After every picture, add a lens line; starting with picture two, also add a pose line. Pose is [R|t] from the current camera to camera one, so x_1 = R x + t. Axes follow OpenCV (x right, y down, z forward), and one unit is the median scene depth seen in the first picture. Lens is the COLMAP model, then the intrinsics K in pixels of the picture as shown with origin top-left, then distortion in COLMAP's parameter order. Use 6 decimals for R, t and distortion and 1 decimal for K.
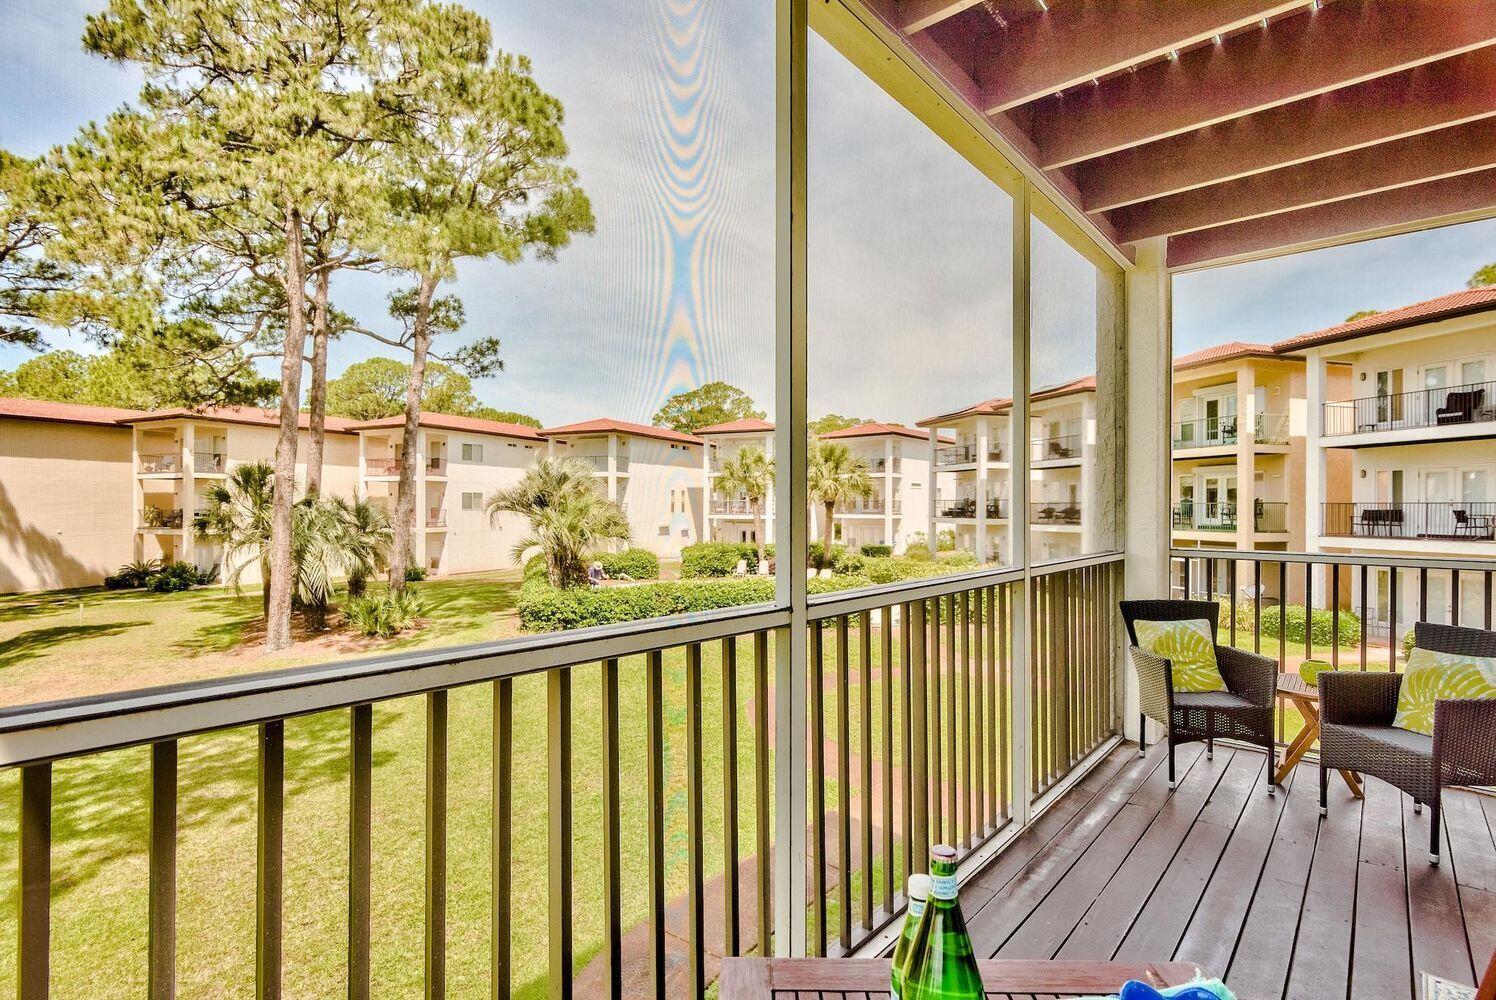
lens RADIAL K [[723.1, 0, 748.0], [0, 723.1, 500.0], [0, 0, 1]] dist [0.001290, -0.000577]
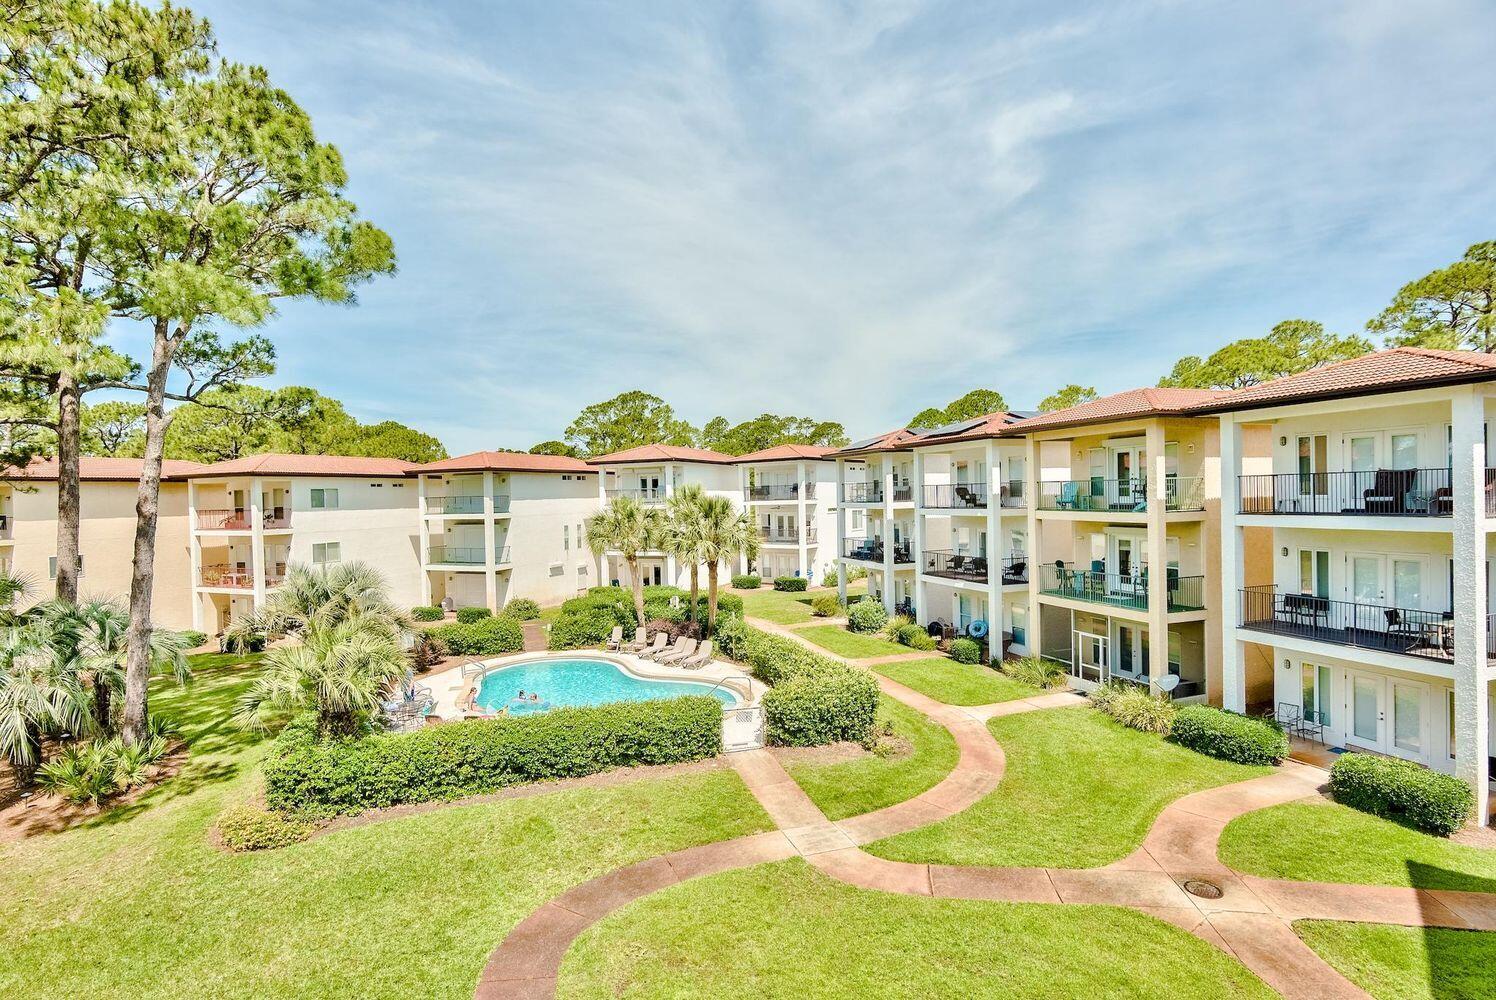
lens RADIAL K [[740.0, 0, 728.8], [0, 740.0, 502.4], [0, 0, 1]] dist [-0.000806, 0.000642]
pose [[0.998317, -0.022477, 0.053456, 0.098915], [0.022068, 0.999723, 0.008241, -0.087376], [-0.053626, -0.007048, 0.998536, 0.106924]]
